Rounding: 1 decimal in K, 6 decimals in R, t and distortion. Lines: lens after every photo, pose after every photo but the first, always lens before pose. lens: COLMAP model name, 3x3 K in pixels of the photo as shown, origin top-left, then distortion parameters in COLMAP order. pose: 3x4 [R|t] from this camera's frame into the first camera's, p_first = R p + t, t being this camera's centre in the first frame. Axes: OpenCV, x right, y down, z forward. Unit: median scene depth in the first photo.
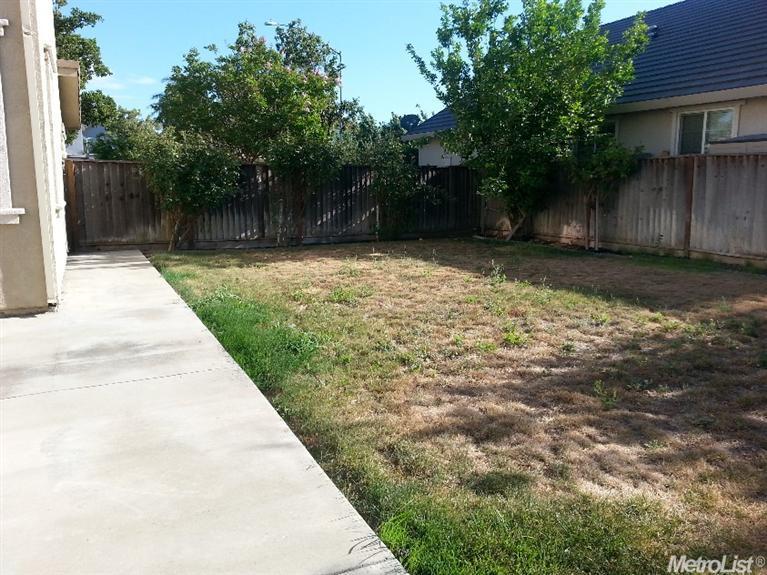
lens RADIAL K [[624.9, 0, 382.5], [0, 624.9, 289.1], [0, 0, 1]] dist [0.066118, -0.103571]
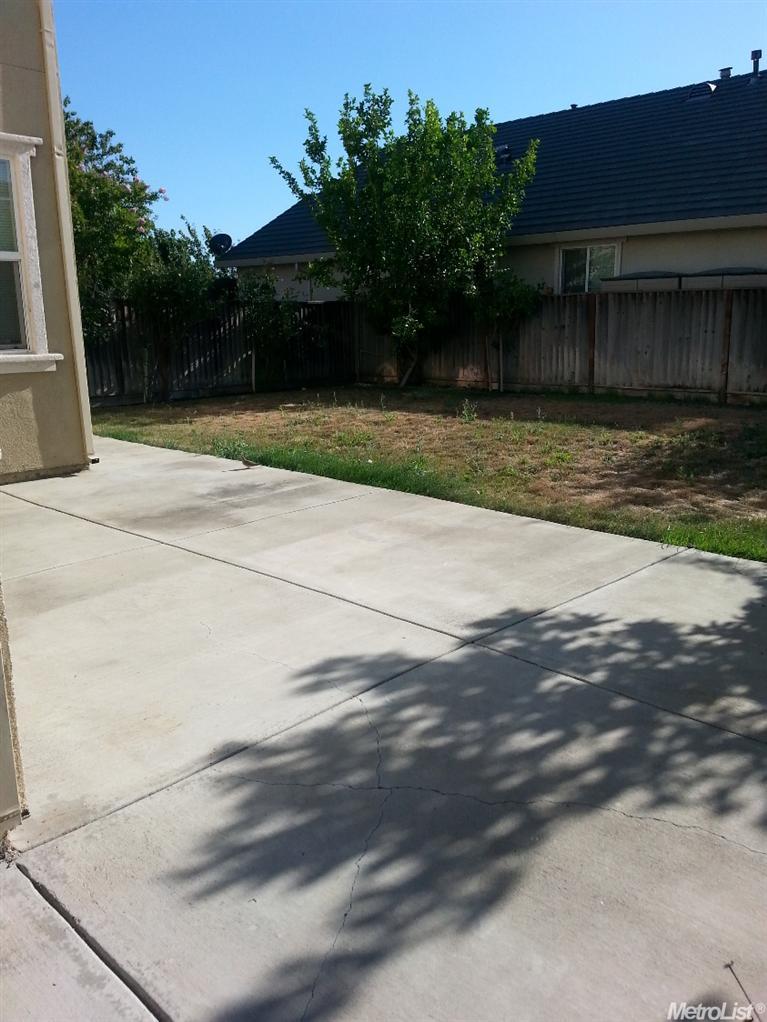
lens RADIAL K [[832.7, 0, 412.4], [0, 832.7, 518.1], [0, 0, 1]] dist [0.066118, -0.103571]
pose [[0.923120, -0.097090, 0.372052, -0.295335], [0.074434, 0.994415, 0.074817, 0.026580], [-0.377239, -0.041371, 0.925192, -0.151863]]
